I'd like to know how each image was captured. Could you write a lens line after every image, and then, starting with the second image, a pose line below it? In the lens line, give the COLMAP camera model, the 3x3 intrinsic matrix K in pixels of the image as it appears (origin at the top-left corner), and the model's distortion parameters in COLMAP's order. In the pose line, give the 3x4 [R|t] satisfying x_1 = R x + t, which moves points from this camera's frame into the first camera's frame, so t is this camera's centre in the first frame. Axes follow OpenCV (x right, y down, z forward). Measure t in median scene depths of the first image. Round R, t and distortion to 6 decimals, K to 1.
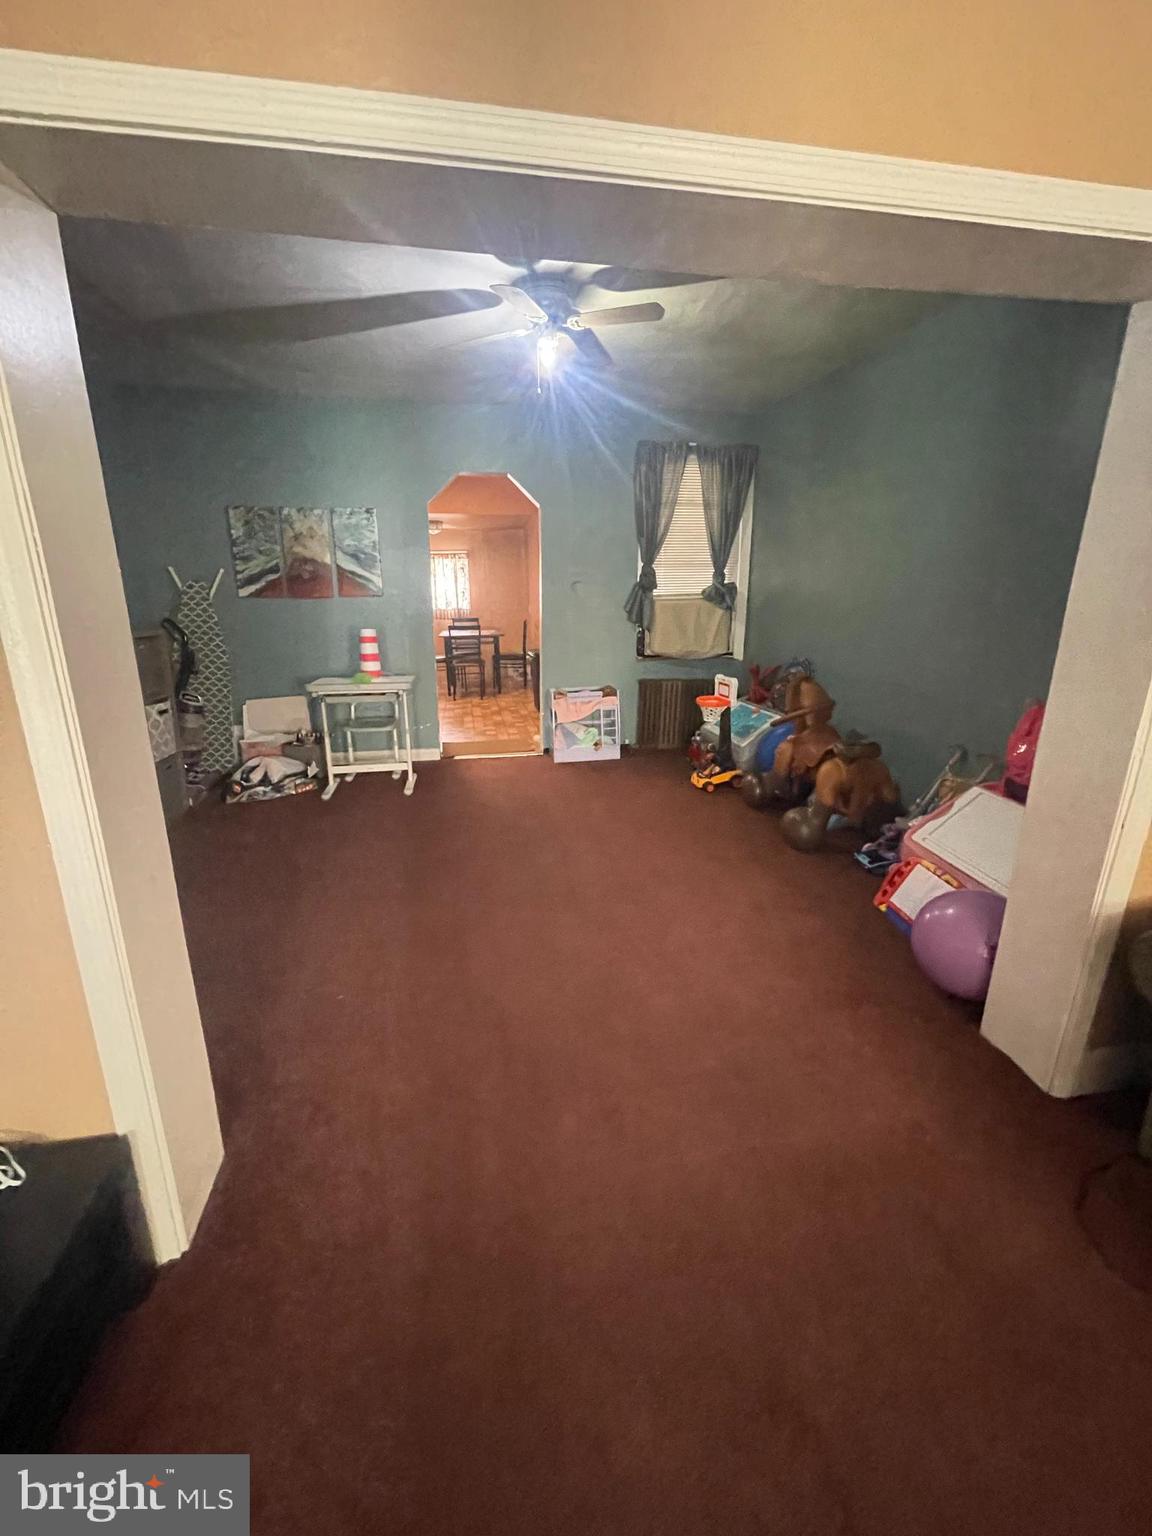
lens RADIAL K [[630.9, 0, 572.8], [0, 630.9, 766.3], [0, 0, 1]] dist [-0.000238, 0.000695]
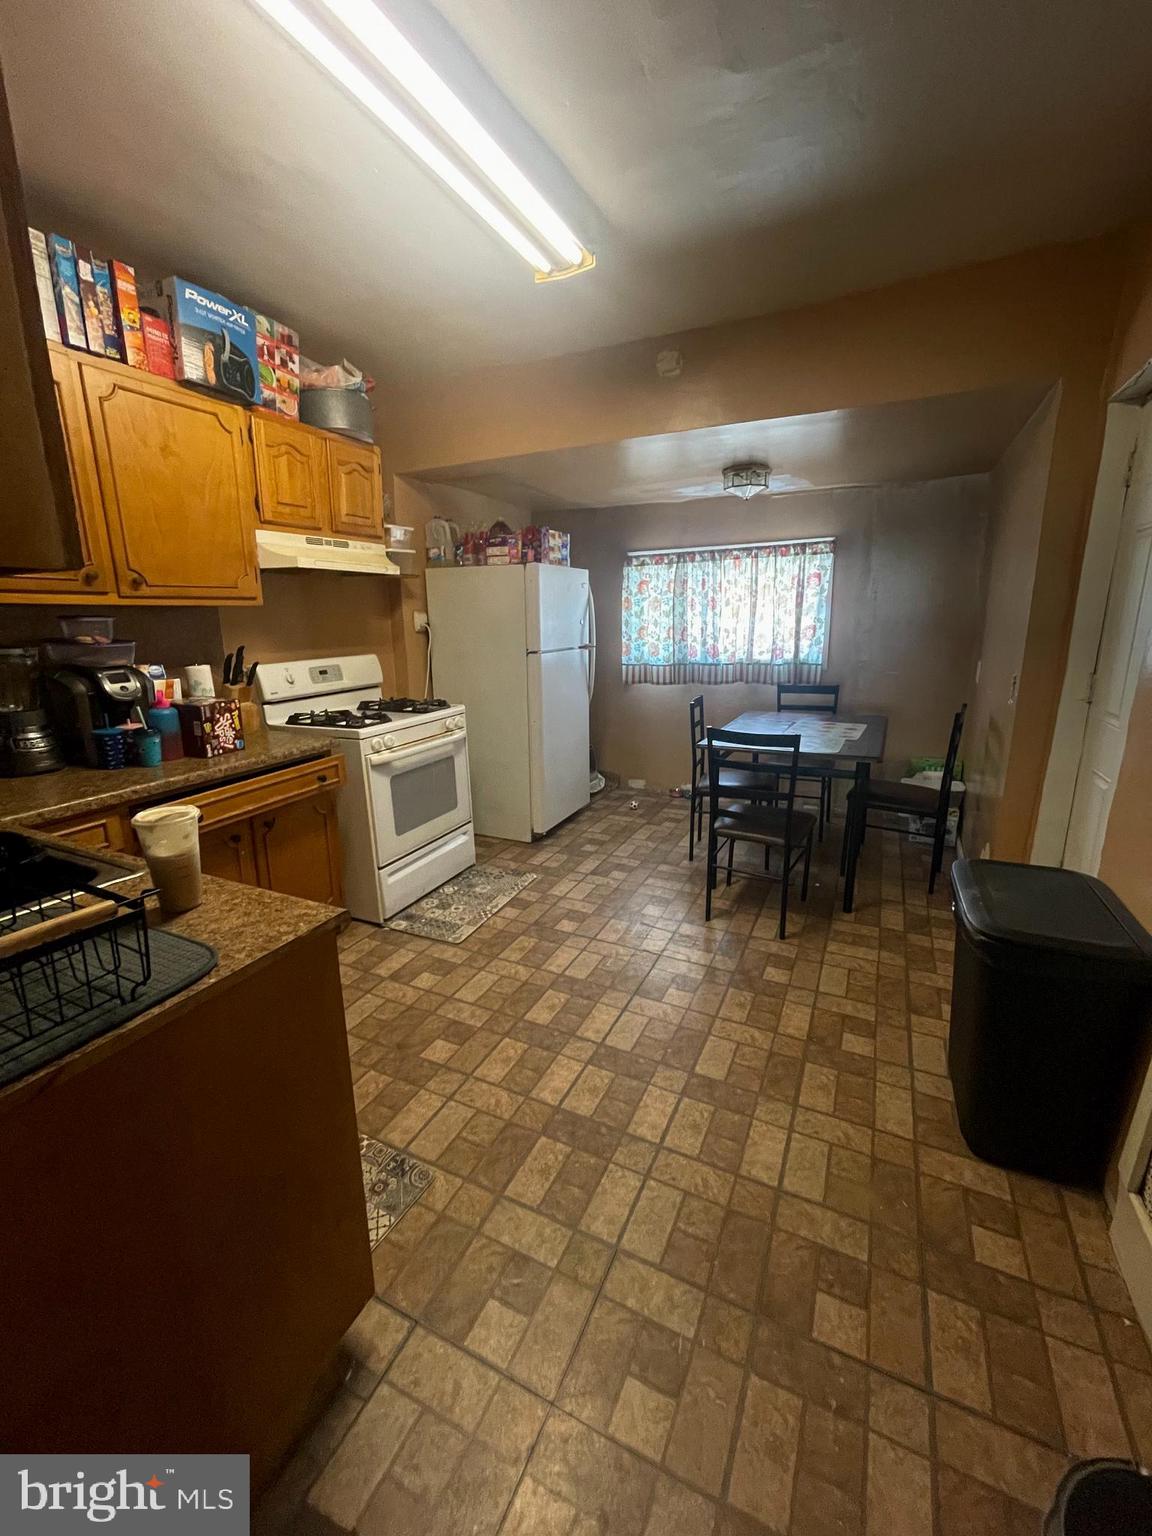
lens RADIAL K [[630.9, 0, 575.1], [0, 630.9, 760.1], [0, 0, 1]] dist [-0.000238, 0.000695]
pose [[0.817225, 0.128882, -0.561723, -0.086403], [-0.151532, 0.988432, 0.006330, -0.297724], [0.556041, 0.079946, 0.827301, 1.007593]]
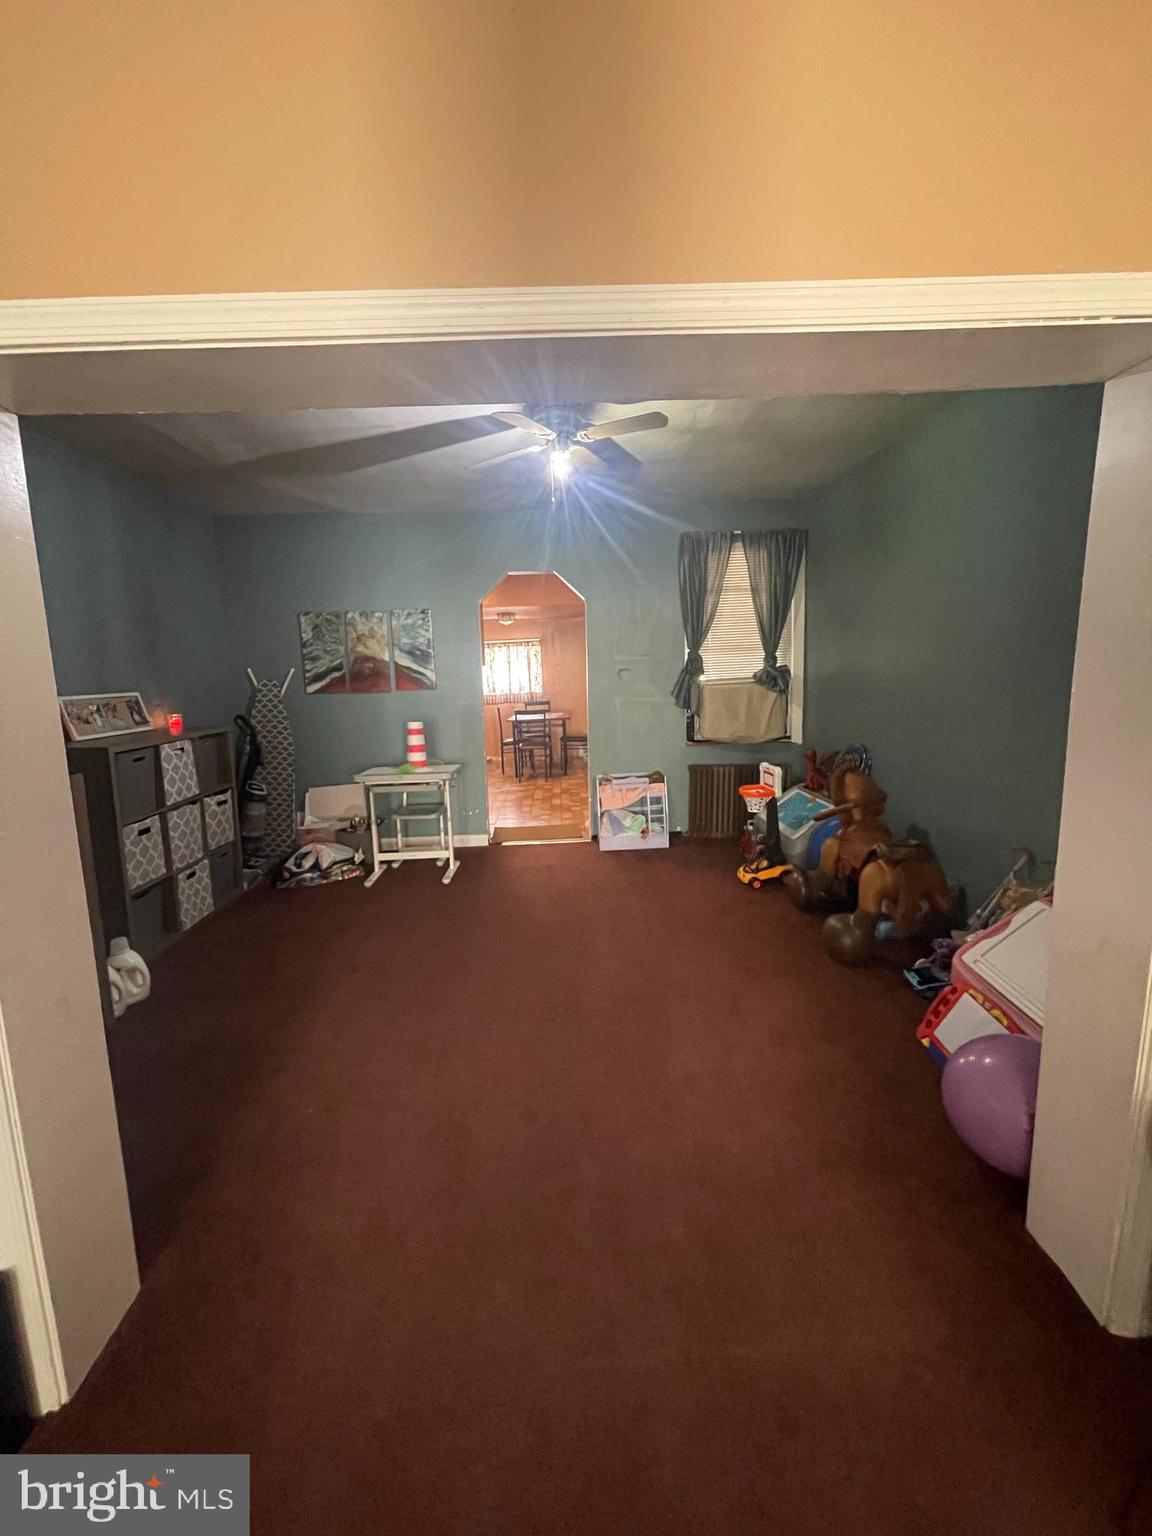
lens RADIAL K [[630.9, 0, 577.0], [0, 630.9, 765.3], [0, 0, 1]] dist [-0.000238, 0.000695]
pose [[0.987642, -0.005304, -0.156640, 0.101105], [-0.012649, 0.993470, -0.113393, -0.029875], [0.156218, 0.113973, 0.981125, 0.025301]]
